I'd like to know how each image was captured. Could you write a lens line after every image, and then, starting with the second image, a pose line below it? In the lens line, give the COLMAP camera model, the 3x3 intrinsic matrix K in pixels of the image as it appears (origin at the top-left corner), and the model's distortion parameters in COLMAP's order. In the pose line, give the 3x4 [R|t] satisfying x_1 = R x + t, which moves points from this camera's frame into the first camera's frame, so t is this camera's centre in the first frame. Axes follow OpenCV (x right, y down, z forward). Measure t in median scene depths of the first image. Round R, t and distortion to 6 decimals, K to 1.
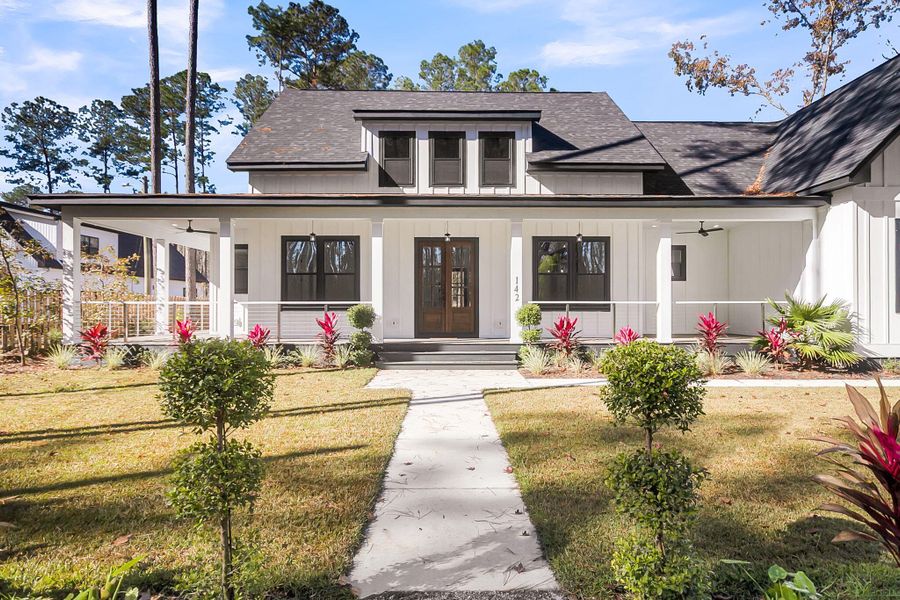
lens RADIAL K [[523.7, 0, 448.2], [0, 523.7, 298.3], [0, 0, 1]] dist [-0.000432, 0.008625]
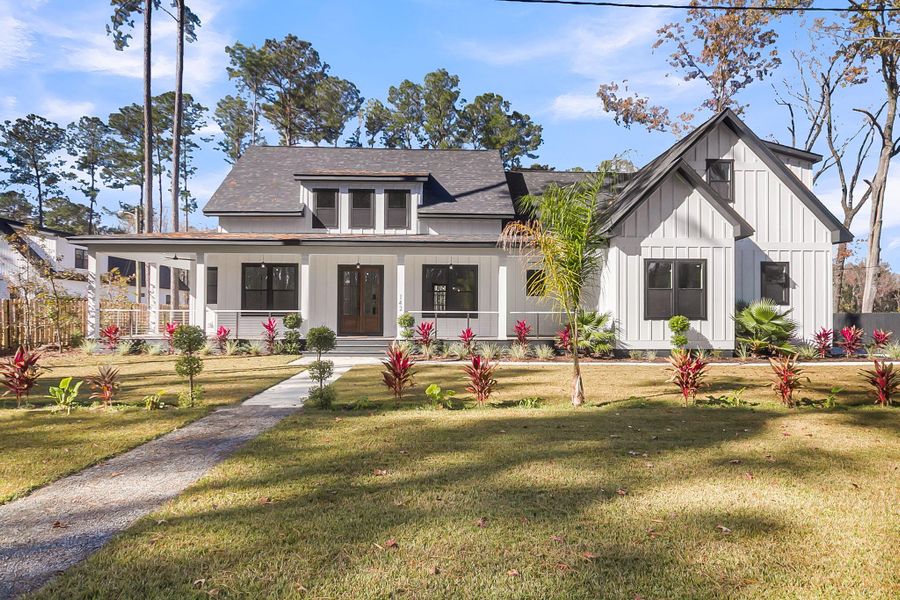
lens RADIAL K [[546.0, 0, 456.9], [0, 546.0, 303.6], [0, 0, 1]] dist [-0.004693, 0.007671]
pose [[0.999679, 0.005482, 0.024732, 0.215825], [-0.005438, 0.999984, -0.001851, -0.010895], [-0.024742, 0.001716, 0.999692, -0.459252]]
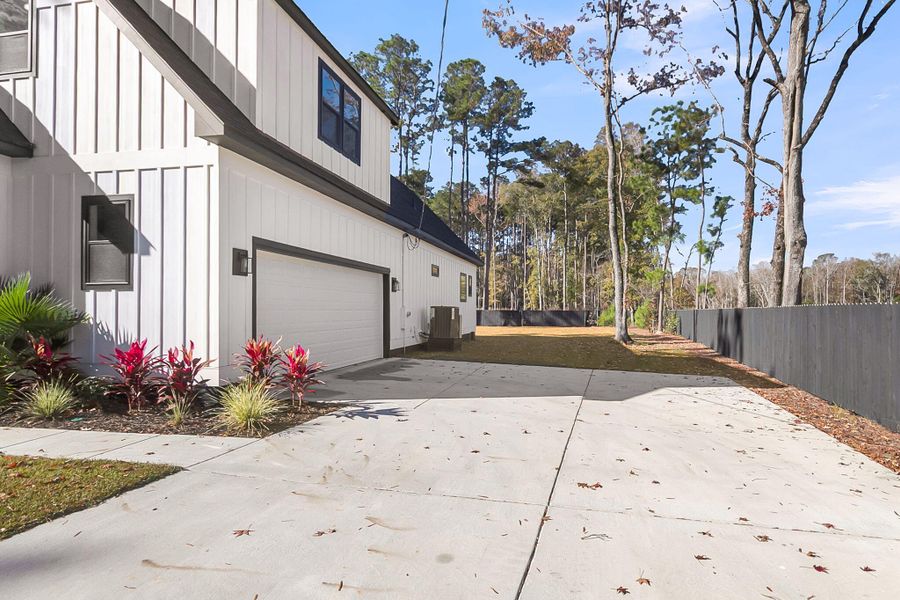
lens RADIAL K [[531.9, 0, 448.6], [0, 531.9, 306.8], [0, 0, 1]] dist [-0.002734, -0.000815]
pose [[0.975055, 0.004950, -0.221907, 1.540882], [-0.002301, 0.999923, 0.012193, -0.002776], [0.221951, -0.011379, 0.974991, 0.361813]]
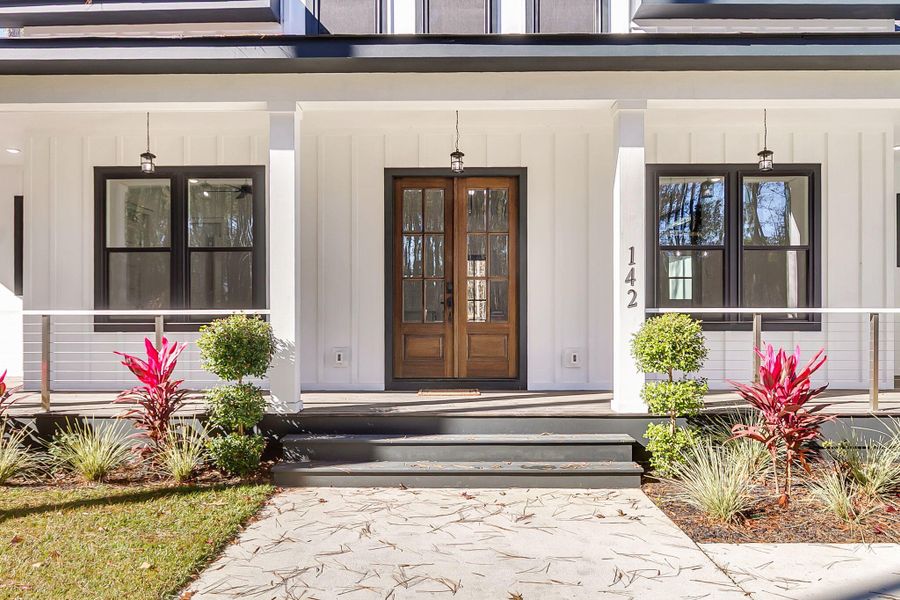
lens RADIAL K [[638.9, 0, 451.0], [0, 638.9, 308.5], [0, 0, 1]] dist [0.034498, 0.000178]
pose [[0.999932, -0.001435, -0.011564, -0.000742], [0.001441, 0.999999, 0.000540, 0.004878], [0.011564, -0.000557, 0.999933, 0.439669]]
